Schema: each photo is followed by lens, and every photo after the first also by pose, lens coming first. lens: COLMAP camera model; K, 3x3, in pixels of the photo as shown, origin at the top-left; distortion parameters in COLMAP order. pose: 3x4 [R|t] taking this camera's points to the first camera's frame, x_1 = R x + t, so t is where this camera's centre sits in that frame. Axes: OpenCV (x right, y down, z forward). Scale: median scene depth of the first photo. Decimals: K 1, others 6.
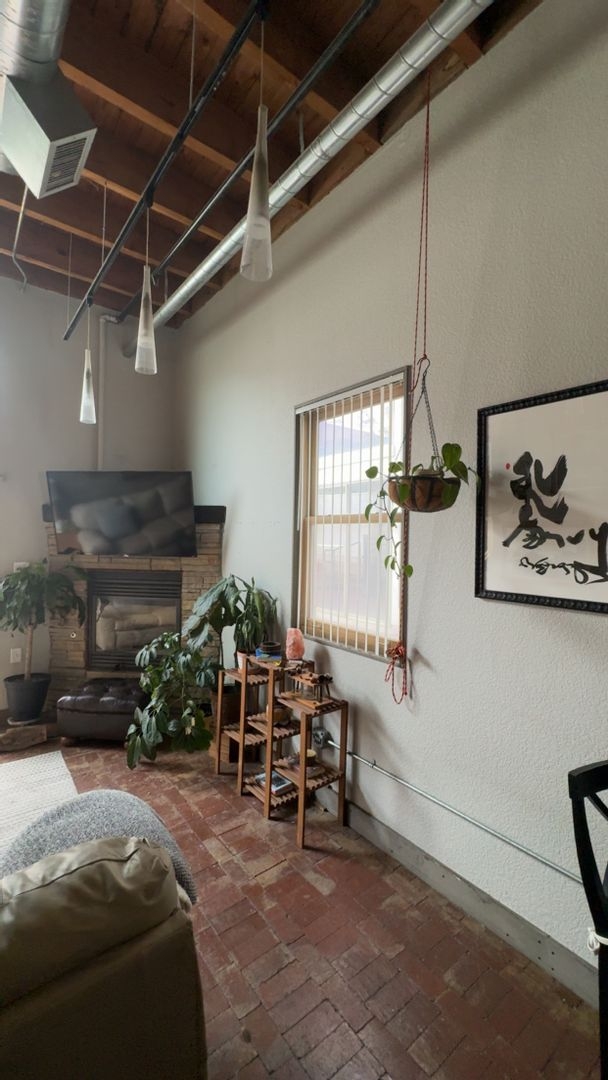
lens RADIAL K [[447.5, 0, 302.3], [0, 447.5, 538.2], [0, 0, 1]] dist [-0.000531, -0.000060]
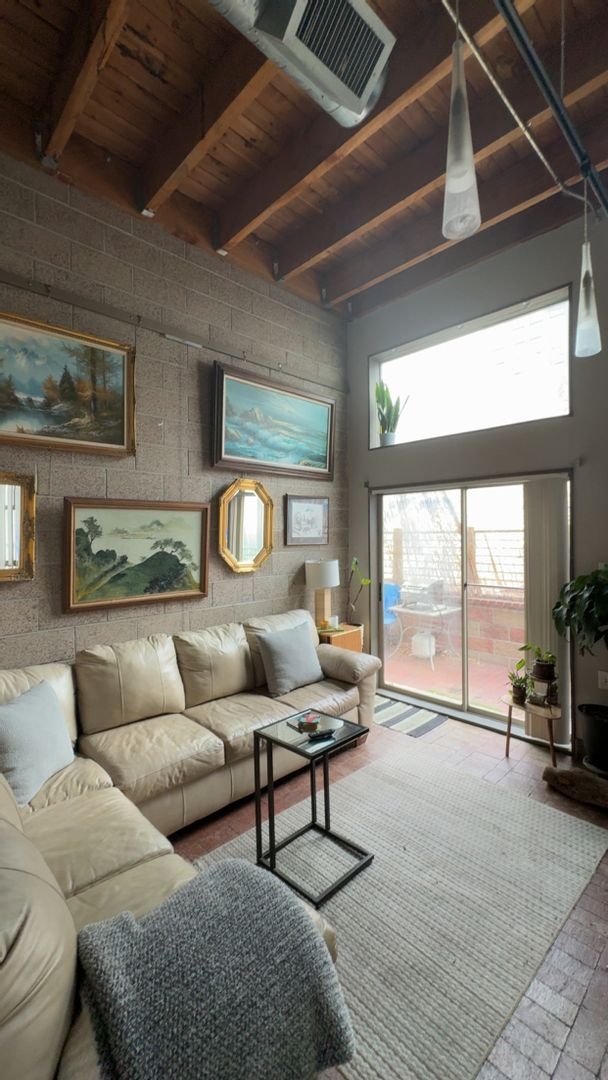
lens RADIAL K [[447.5, 0, 302.4], [0, 447.5, 538.0], [0, 0, 1]] dist [-0.000531, -0.000060]
pose [[0.090326, -0.019137, -0.995728, 0.131418], [0.017287, 0.999695, -0.017645, 0.018543], [0.995762, -0.015619, 0.090629, 0.508402]]
